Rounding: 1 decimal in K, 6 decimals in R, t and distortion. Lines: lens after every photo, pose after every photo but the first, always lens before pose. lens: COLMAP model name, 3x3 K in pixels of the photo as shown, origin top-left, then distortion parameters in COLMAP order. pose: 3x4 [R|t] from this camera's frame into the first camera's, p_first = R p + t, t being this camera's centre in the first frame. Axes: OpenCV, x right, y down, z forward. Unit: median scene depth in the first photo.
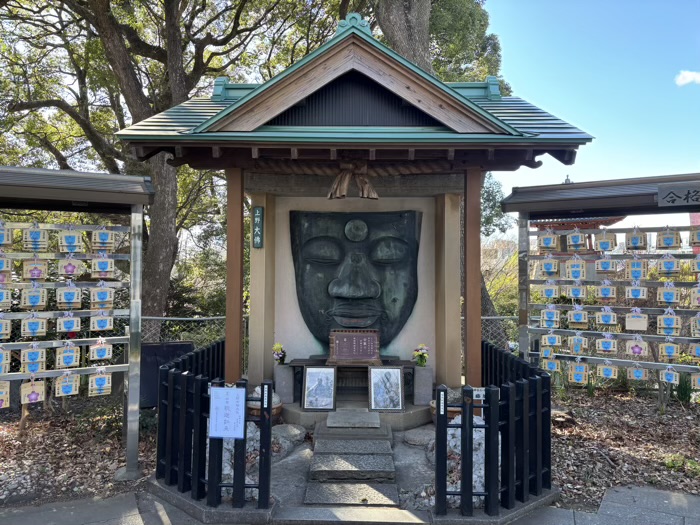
lens RADIAL K [[521.4, 0, 347.3], [0, 521.4, 256.7], [0, 0, 1]] dist [0.078437, -0.000493]
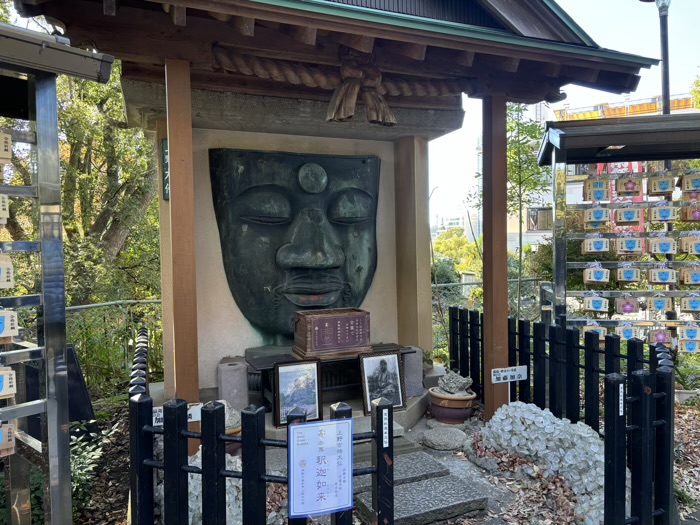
lens RADIAL K [[521.4, 0, 352.9], [0, 521.4, 268.1], [0, 0, 1]] dist [0.078437, -0.000493]
pose [[0.916038, -0.035783, 0.399492, -0.234062], [0.011184, 0.997904, 0.063738, 0.030981], [-0.400936, -0.053919, 0.914518, 0.284231]]
